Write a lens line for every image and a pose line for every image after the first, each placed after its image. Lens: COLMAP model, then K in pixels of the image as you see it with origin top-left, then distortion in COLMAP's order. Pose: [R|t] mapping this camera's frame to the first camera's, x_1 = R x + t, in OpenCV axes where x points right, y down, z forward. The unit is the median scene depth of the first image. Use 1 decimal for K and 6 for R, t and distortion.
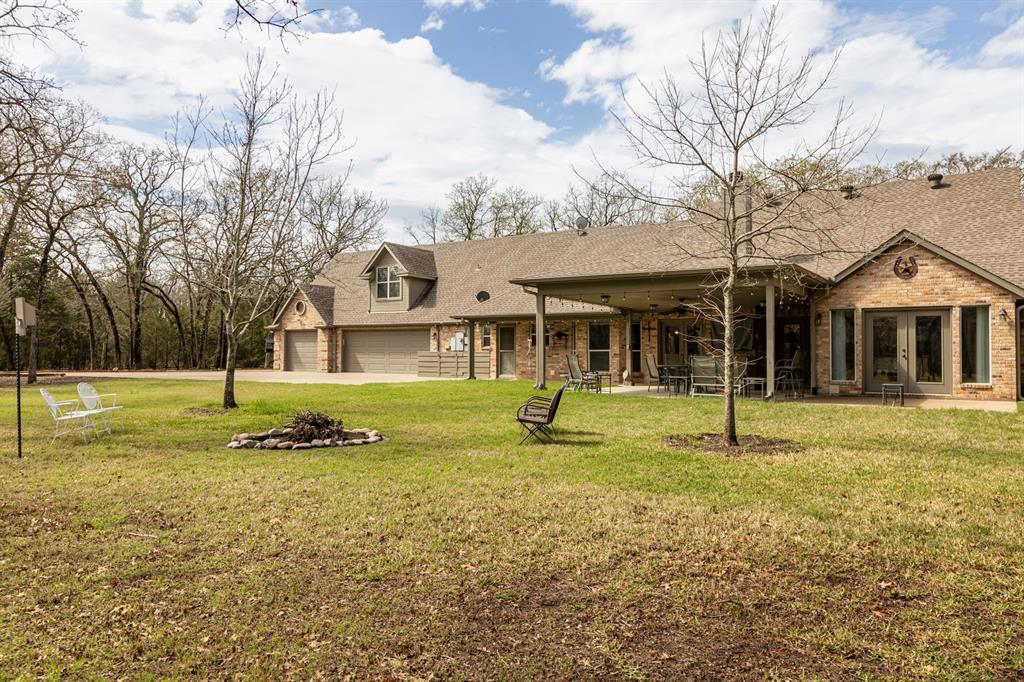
lens RADIAL K [[724.1, 0, 512.0], [0, 724.1, 341.0], [0, 0, 1]] dist [0.001048, 0.000475]
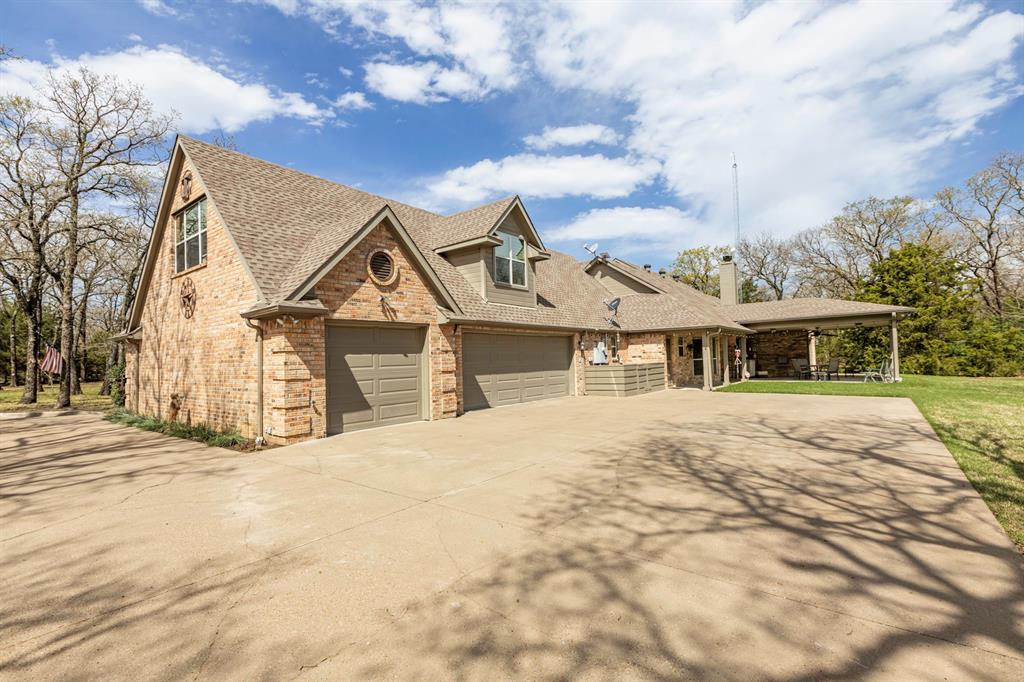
lens RADIAL K [[456.8, 0, 512.0], [0, 456.8, 341.0], [0, 0, 1]] dist [0.000073, 0.000000]
pose [[0.082404, 0.026065, 0.996258, -0.617198], [-0.002013, 0.999660, -0.025988, 0.001239], [-0.996597, 0.000136, 0.082428, 1.047075]]
